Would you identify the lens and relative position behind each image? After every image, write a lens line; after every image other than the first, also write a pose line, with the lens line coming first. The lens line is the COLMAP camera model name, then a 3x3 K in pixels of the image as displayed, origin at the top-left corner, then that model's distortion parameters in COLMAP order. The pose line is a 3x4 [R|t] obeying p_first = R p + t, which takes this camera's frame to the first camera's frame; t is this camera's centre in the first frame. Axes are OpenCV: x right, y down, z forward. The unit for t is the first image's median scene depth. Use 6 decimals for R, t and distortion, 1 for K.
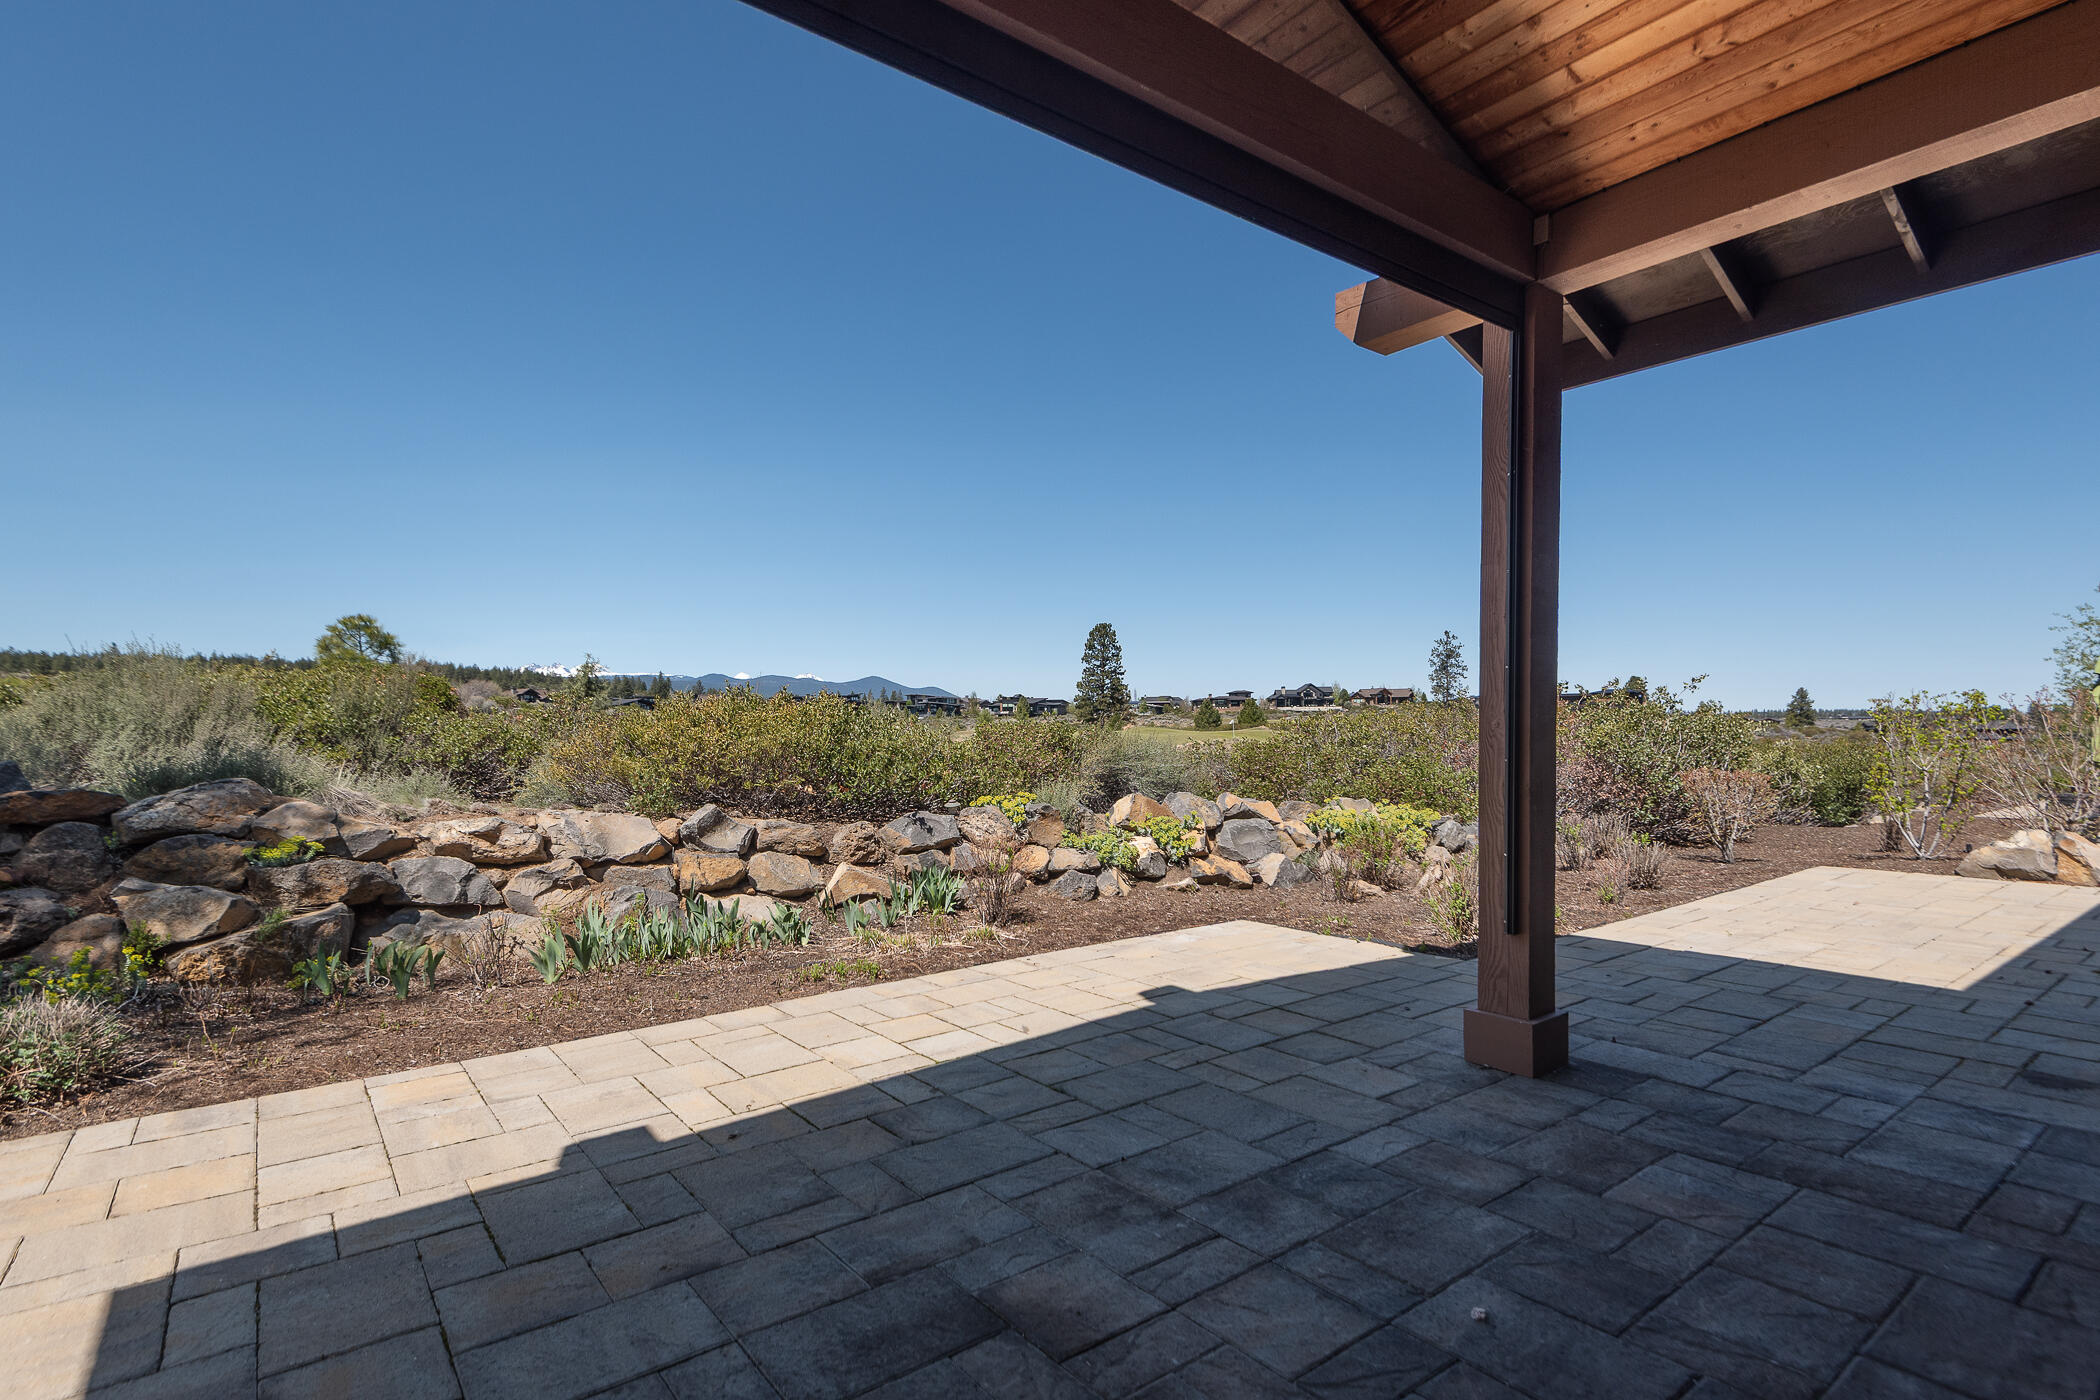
lens RADIAL K [[1023.5, 0, 1050.3], [0, 1023.5, 711.1], [0, 0, 1]] dist [0.000756, 0.000152]
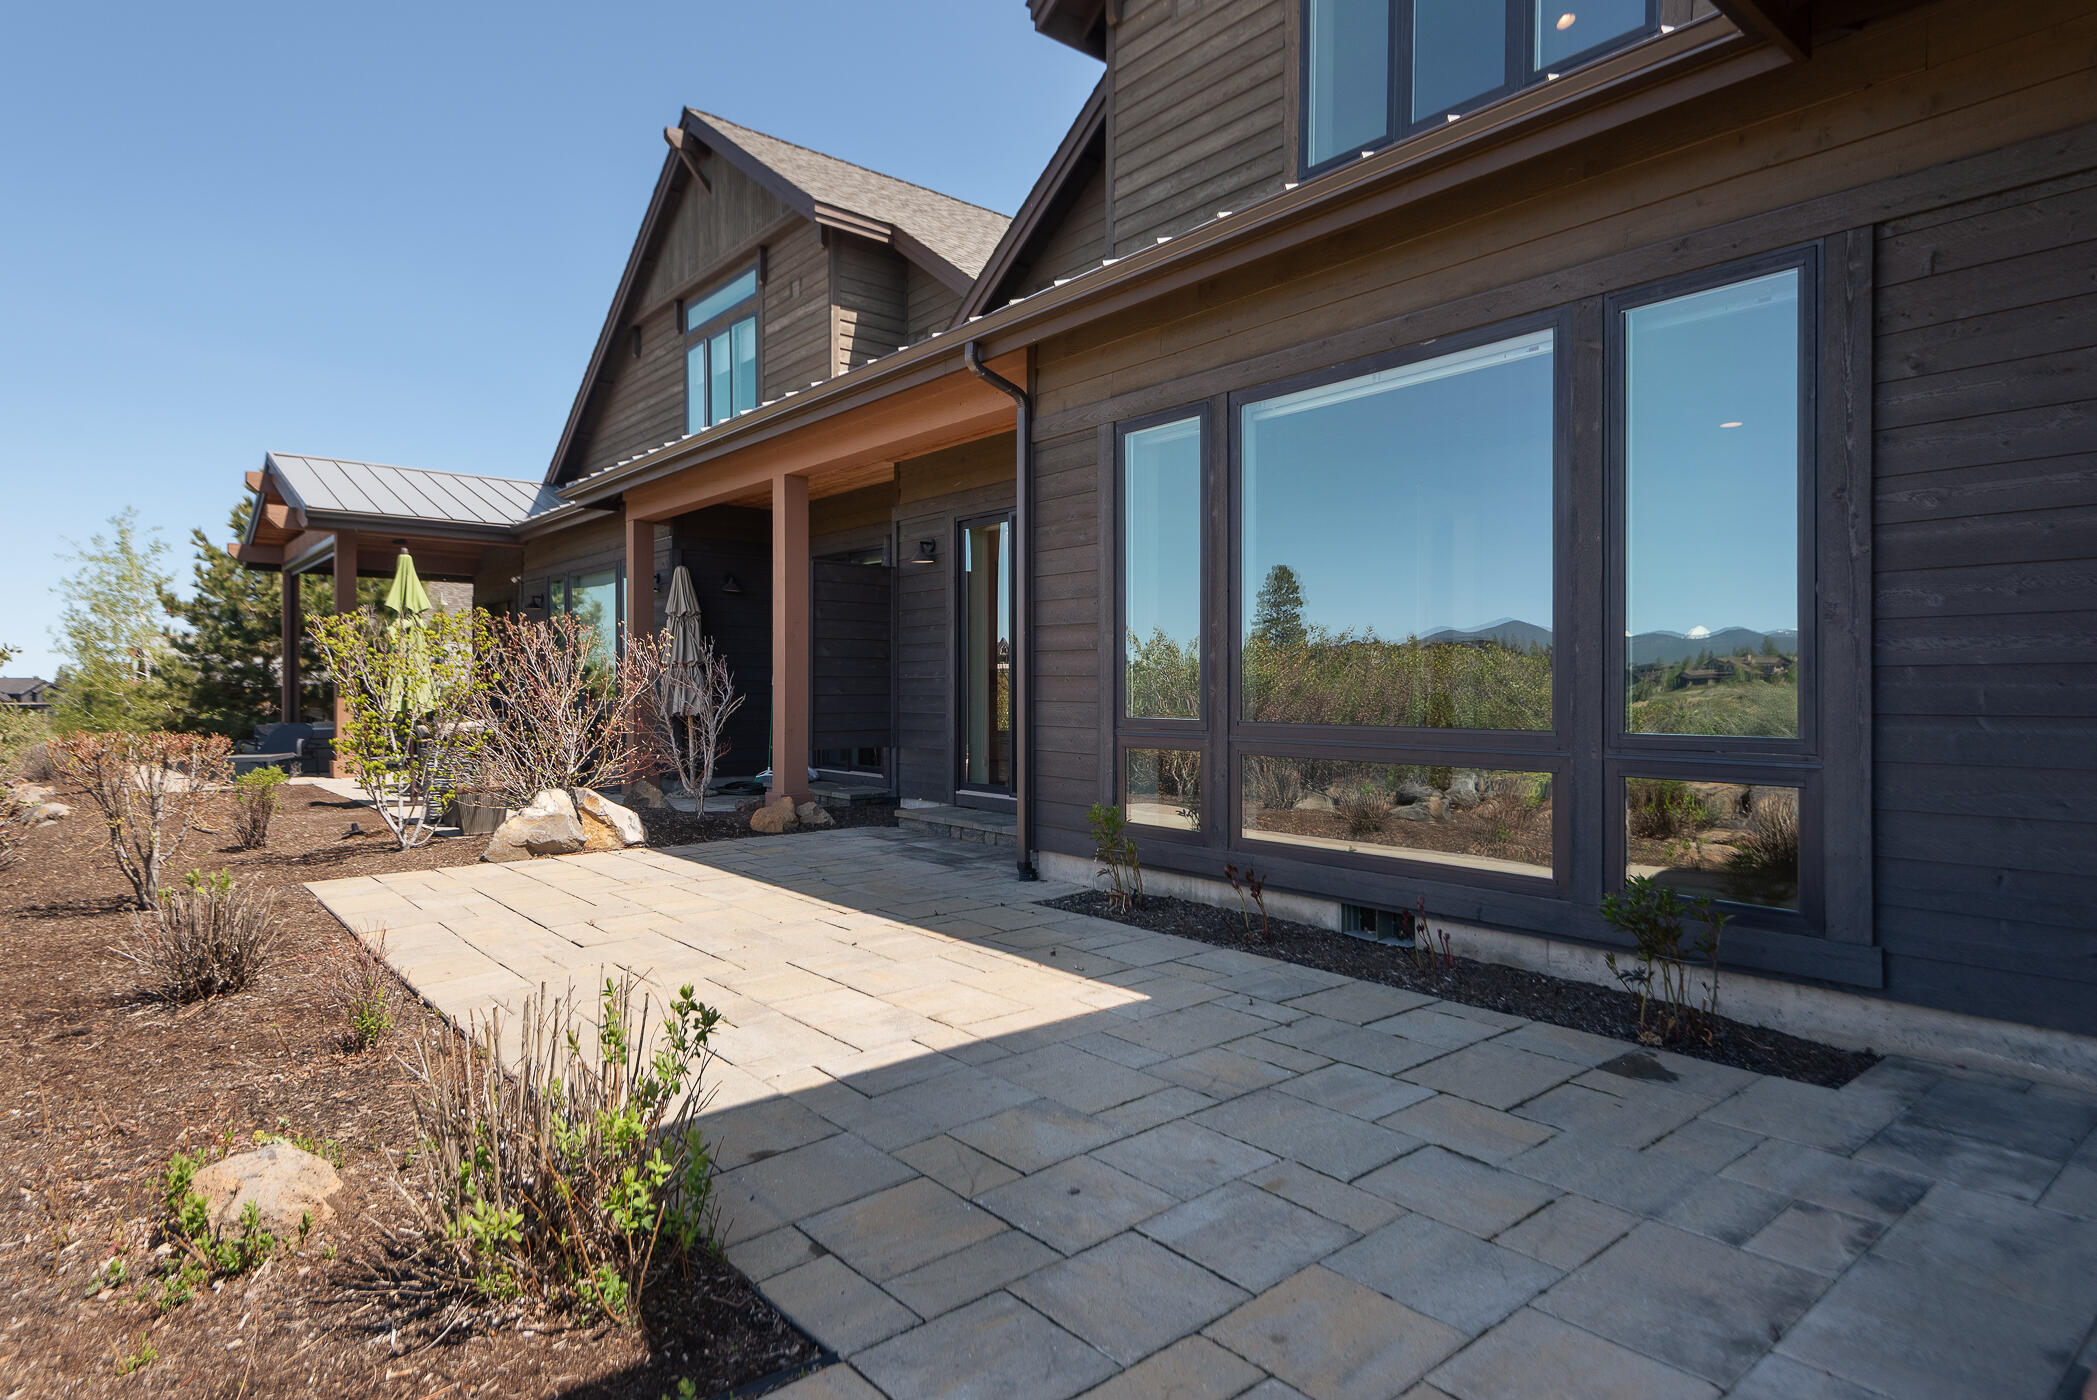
lens RADIAL K [[1160.3, 0, 1050.0], [0, 1160.3, 694.1], [0, 0, 1]] dist [0.008287, 0.000585]
pose [[-0.043022, -0.003171, 0.999069, 0.041597], [-0.017875, 0.999837, 0.002404, 0.032675], [-0.998914, -0.017755, -0.043072, 0.658699]]
